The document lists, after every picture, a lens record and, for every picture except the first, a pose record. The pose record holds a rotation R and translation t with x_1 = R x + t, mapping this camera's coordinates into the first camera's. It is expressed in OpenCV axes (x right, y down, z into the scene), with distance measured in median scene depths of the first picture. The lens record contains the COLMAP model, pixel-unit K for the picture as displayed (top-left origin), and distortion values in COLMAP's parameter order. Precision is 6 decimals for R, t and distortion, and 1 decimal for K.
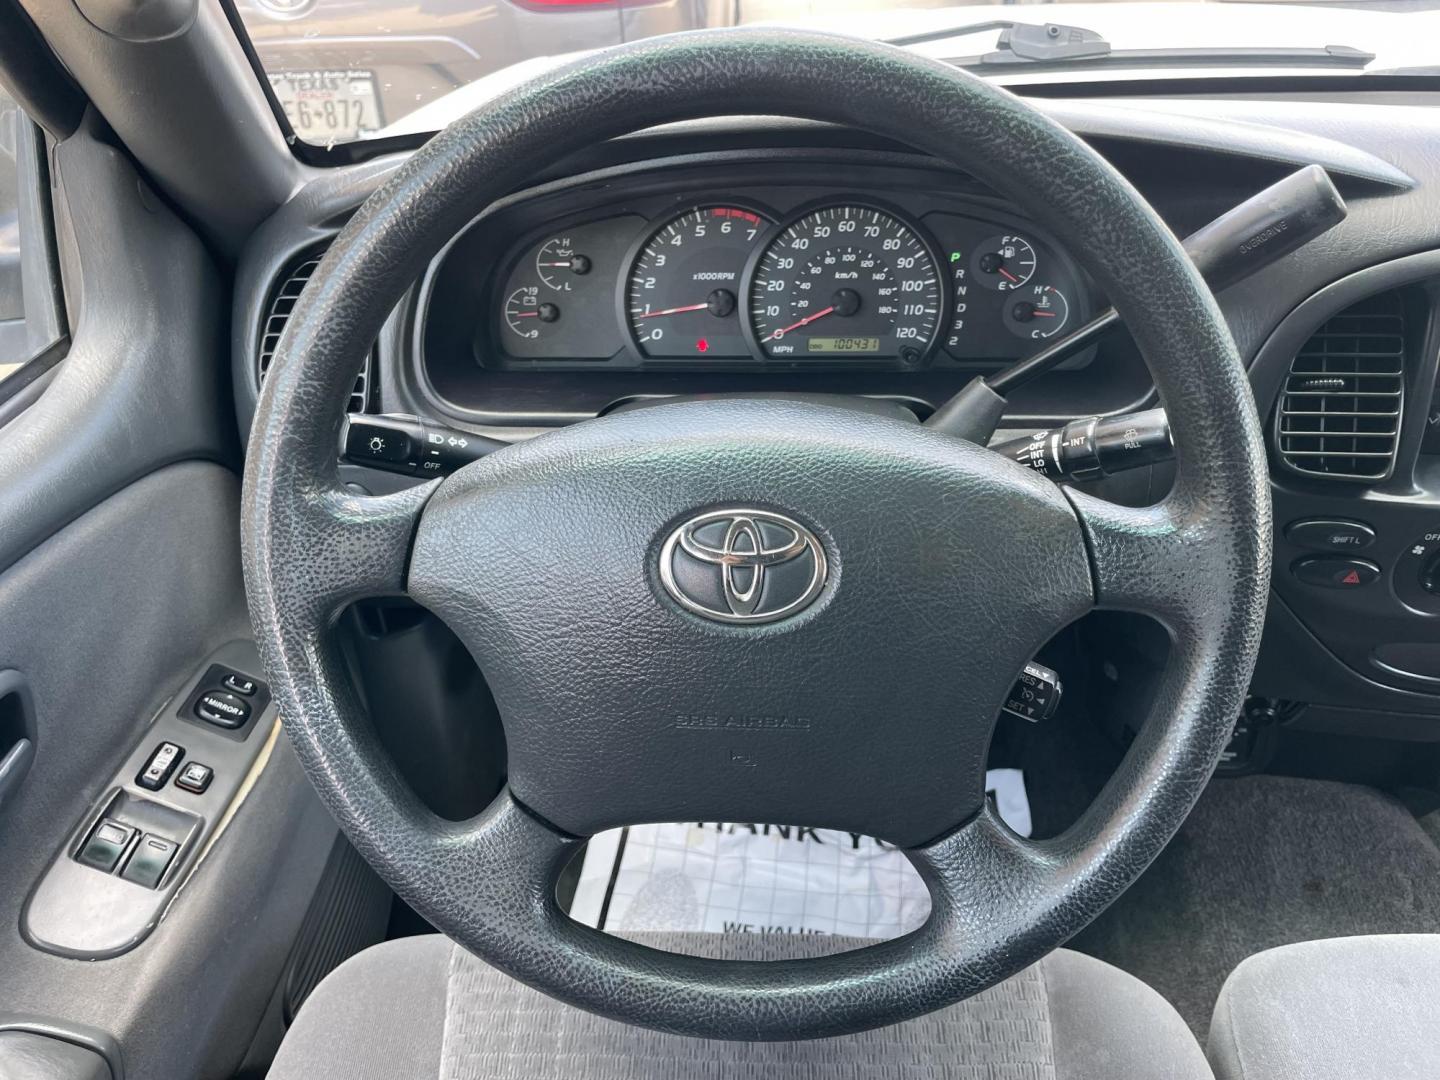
lens RADIAL K [[1189.3, 0, 790.6], [0, 1189.3, 533.1], [0, 0, 1]] dist [0.076505, -0.129264]
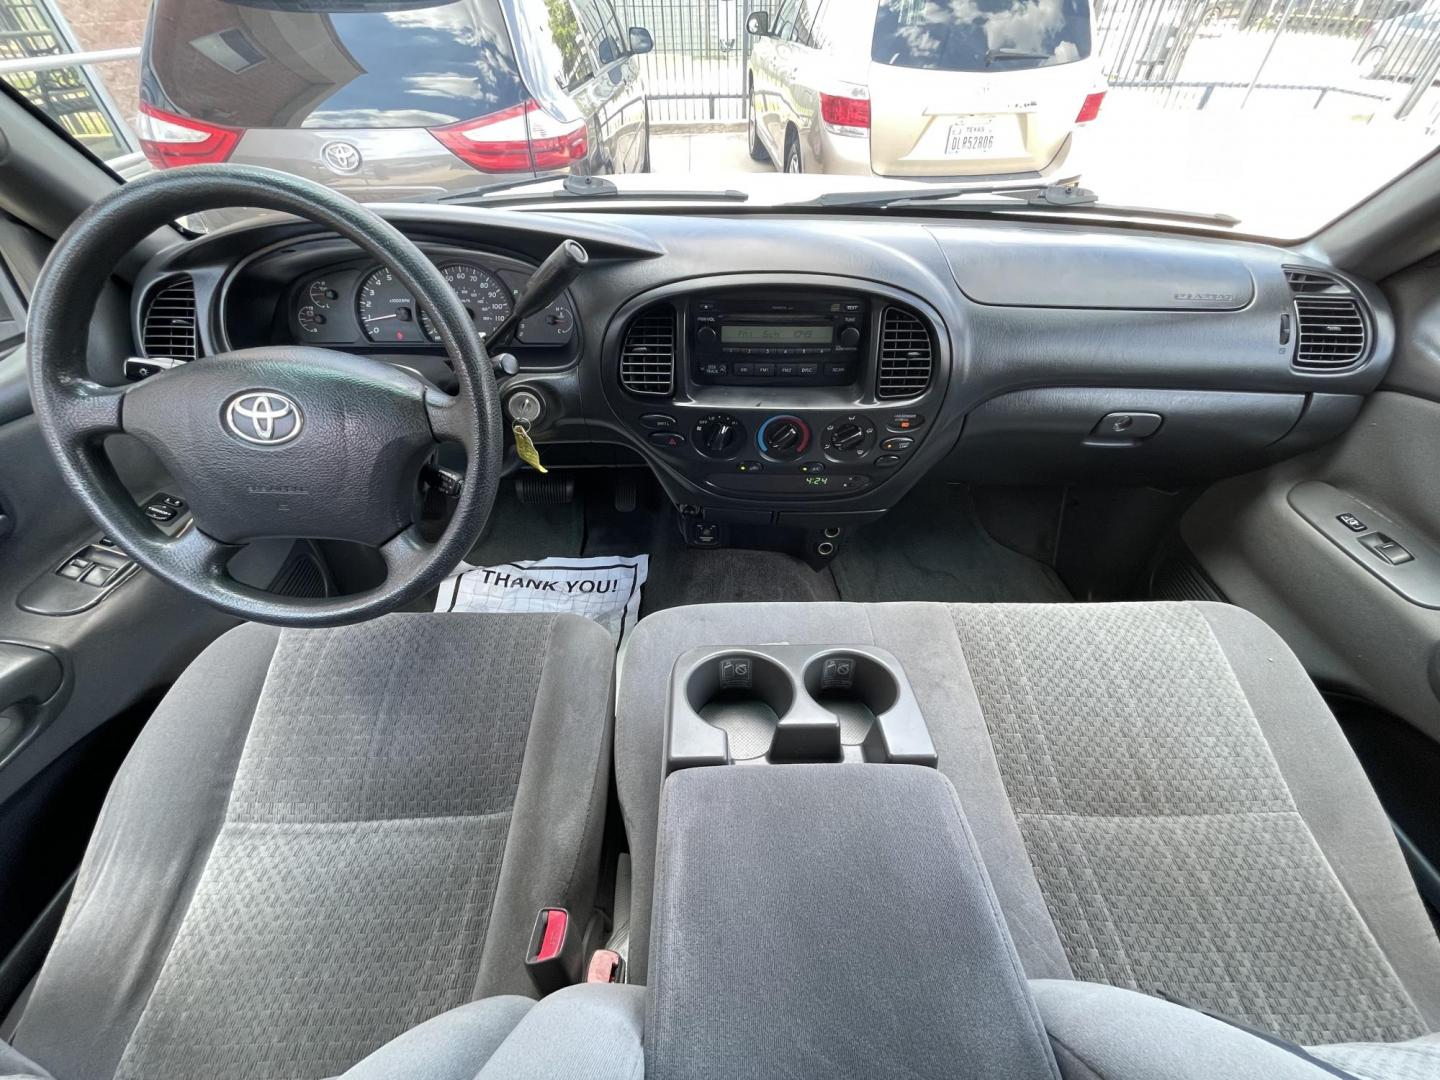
lens RADIAL K [[614.0, 0, 720.0], [0, 614.0, 540.0], [0, 0, 1]] dist [-0.003109, -0.000473]
pose [[0.997113, -0.018847, 0.073558, 0.401725], [0.009462, 0.991998, 0.125902, 0.064787], [-0.075342, -0.124843, 0.989312, -0.133105]]
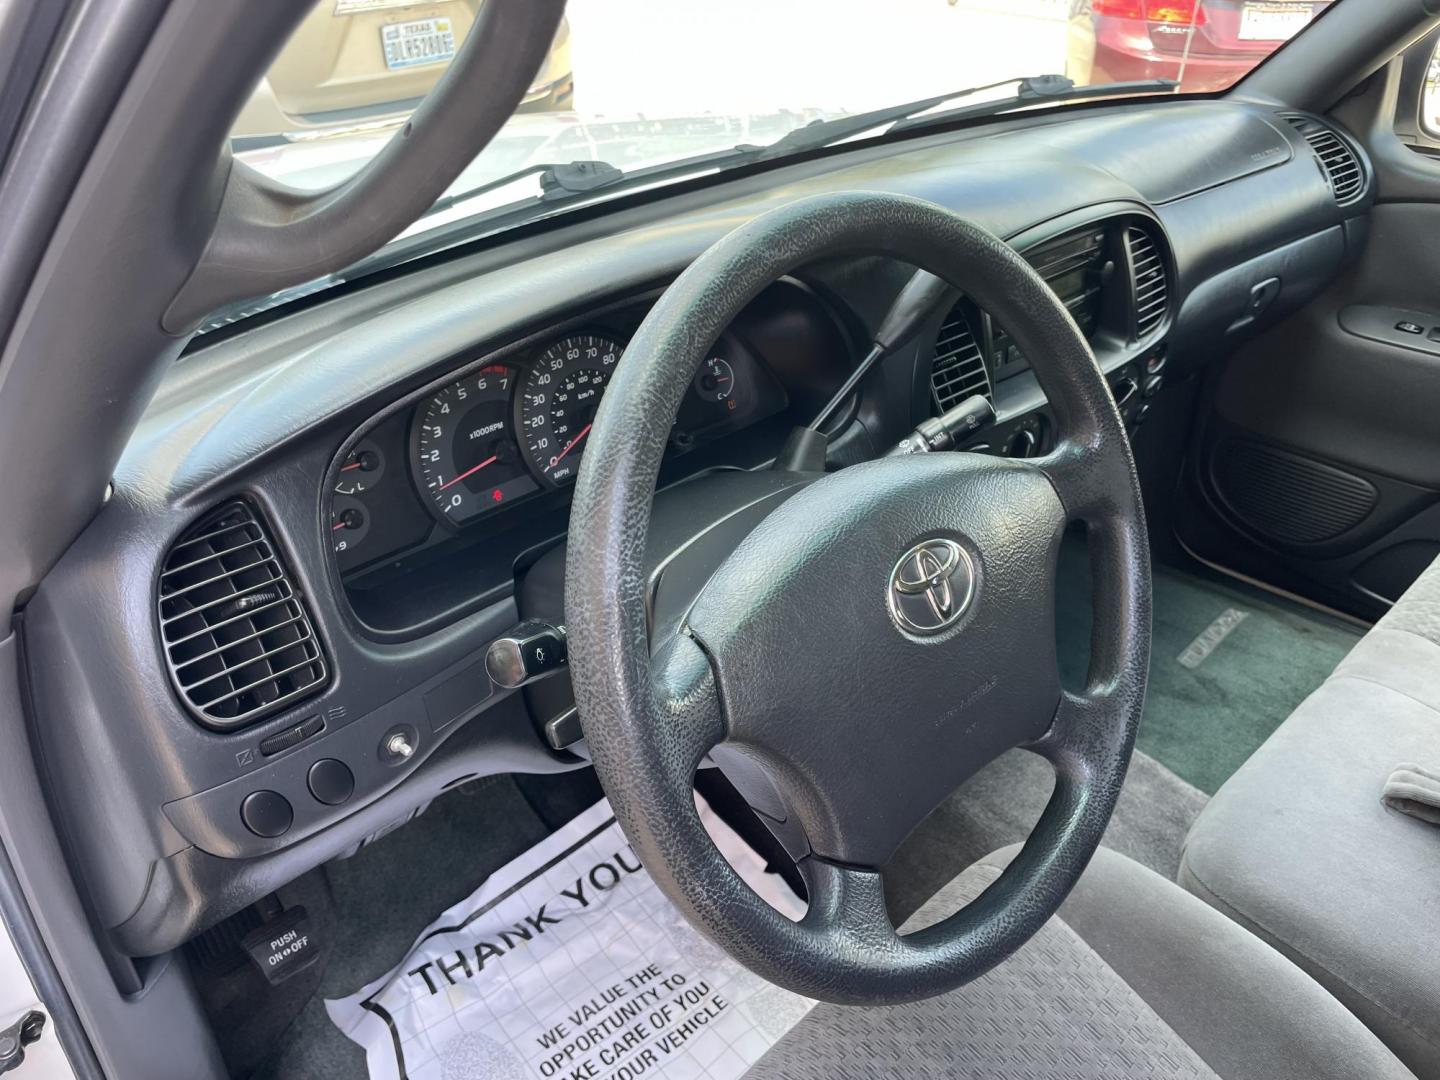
lens RADIAL K [[1100.0, 0, 720.1], [0, 1100.0, 528.4], [0, 0, 1]] dist [0.089929, -0.124339]
pose [[0.663280, -0.355644, 0.658465, -0.605490], [0.389830, 0.915258, 0.101660, -0.155925], [-0.638821, 0.189261, 0.745713, 0.157981]]
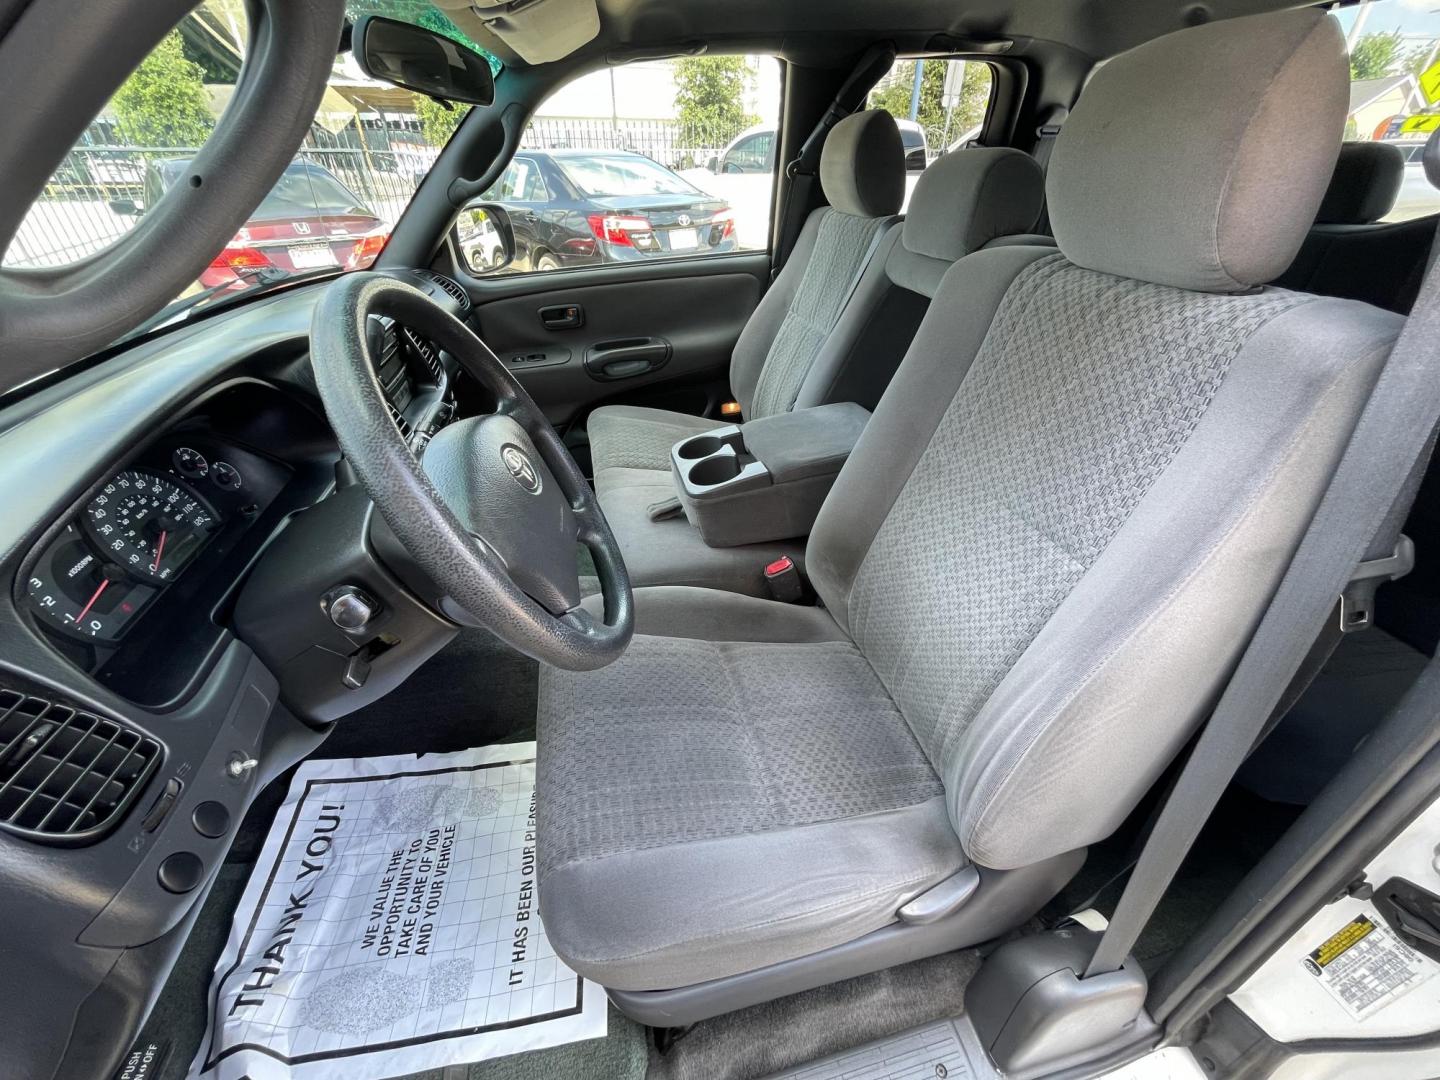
lens RADIAL K [[583.9, 0, 718.1], [0, 583.9, 536.9], [0, 0, 1]] dist [-0.001809, -0.000440]
pose [[-0.296254, -0.483823, 0.823498, -0.755858], [0.548243, 0.619871, 0.561418, -0.211866], [-0.782089, 0.617799, 0.081613, 0.411540]]
